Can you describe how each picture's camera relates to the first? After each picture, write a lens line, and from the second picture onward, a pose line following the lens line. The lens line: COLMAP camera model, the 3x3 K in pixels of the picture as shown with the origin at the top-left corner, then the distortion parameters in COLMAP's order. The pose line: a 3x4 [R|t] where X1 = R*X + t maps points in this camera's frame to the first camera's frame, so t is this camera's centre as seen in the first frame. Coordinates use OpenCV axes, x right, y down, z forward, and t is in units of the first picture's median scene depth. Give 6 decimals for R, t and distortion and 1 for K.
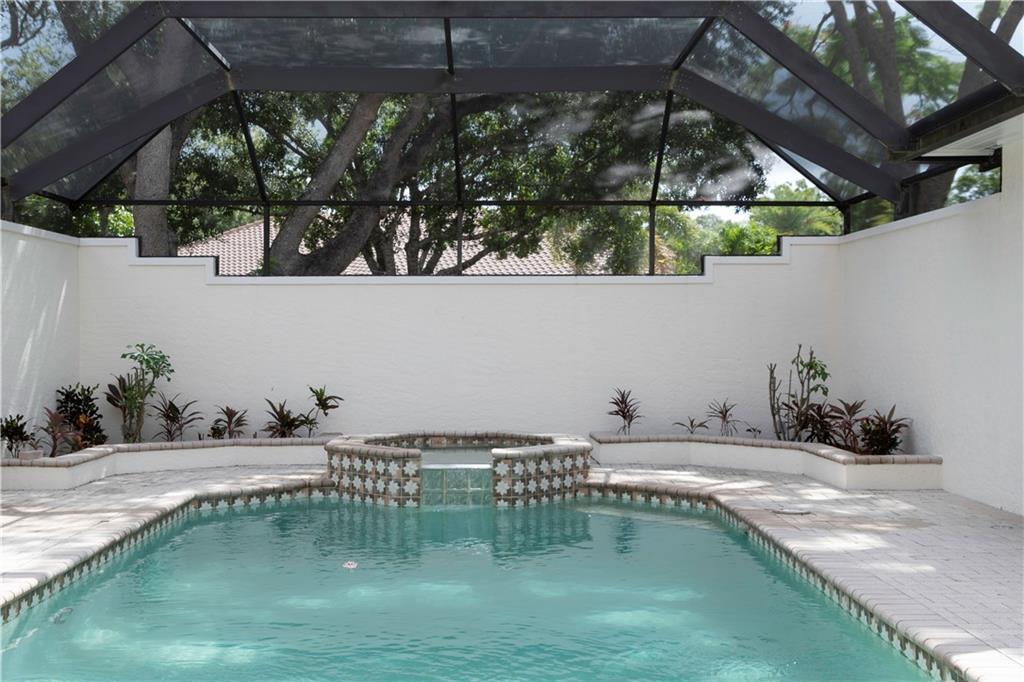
lens RADIAL K [[1168.4, 0, 511.0], [0, 1168.4, 339.5], [0, 0, 1]] dist [-0.002094, 0.000000]
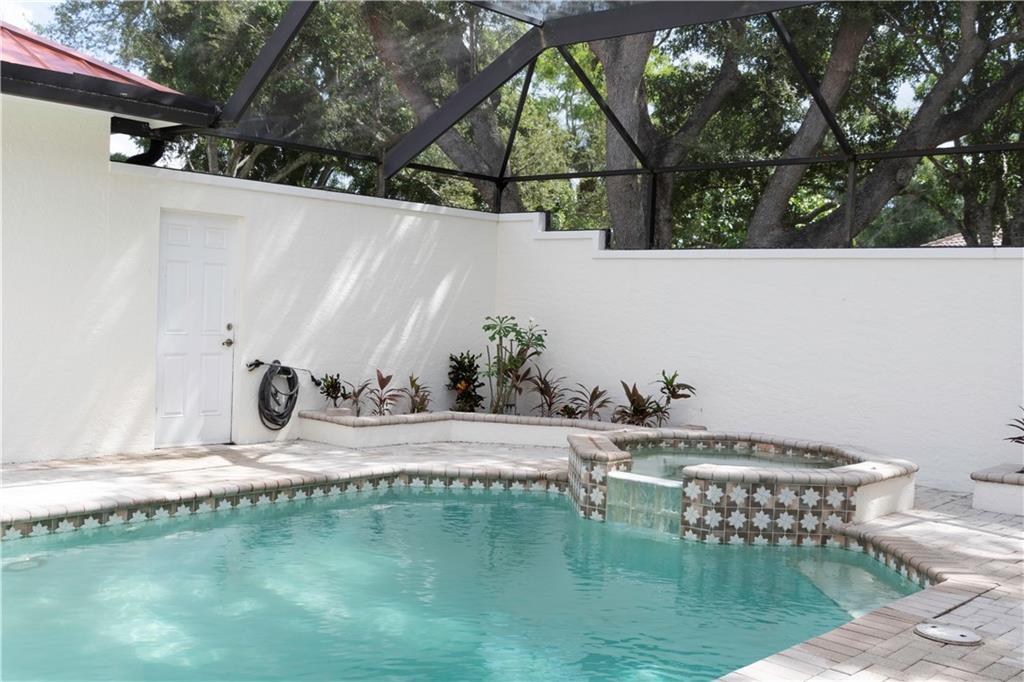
lens RADIAL K [[1056.4, 0, 512.0], [0, 1056.4, 341.0], [0, 0, 1]] dist [-0.009677, 0.000000]
pose [[0.722231, 0.052243, -0.689676, 0.365635], [-0.043821, 0.998596, 0.029755, -0.002702], [0.690262, 0.008732, 0.723507, 0.399990]]
